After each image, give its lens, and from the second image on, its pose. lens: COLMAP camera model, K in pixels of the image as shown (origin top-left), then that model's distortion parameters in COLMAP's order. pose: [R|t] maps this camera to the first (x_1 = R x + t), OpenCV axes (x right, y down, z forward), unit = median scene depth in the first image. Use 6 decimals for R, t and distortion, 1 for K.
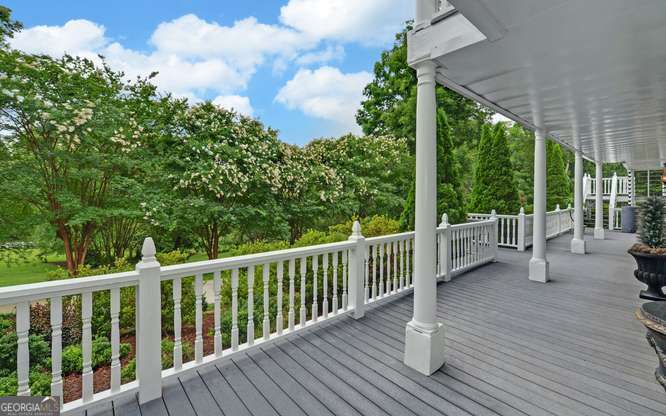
lens RADIAL K [[302.5, 0, 333.9], [0, 302.5, 191.3], [0, 0, 1]] dist [-0.001113, -0.000241]
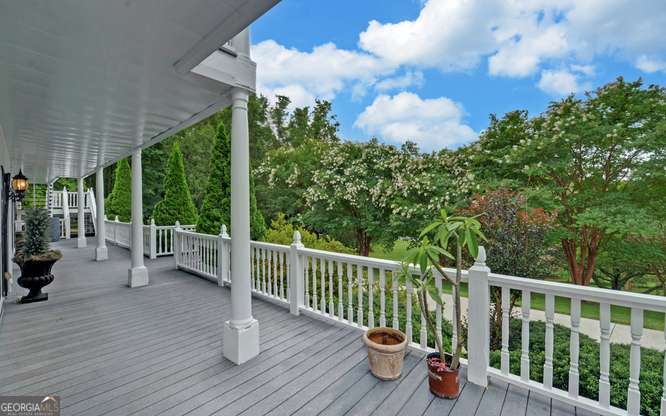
lens RADIAL K [[268.8, 0, 333.0], [0, 268.8, 208.0], [0, 0, 1]] dist [-0.001715, -0.000121]
pose [[0.178291, 0.002588, -0.983974, 1.031894], [0.007818, 0.999961, 0.004047, 0.010775], [0.983947, -0.008414, 0.178264, 0.908075]]
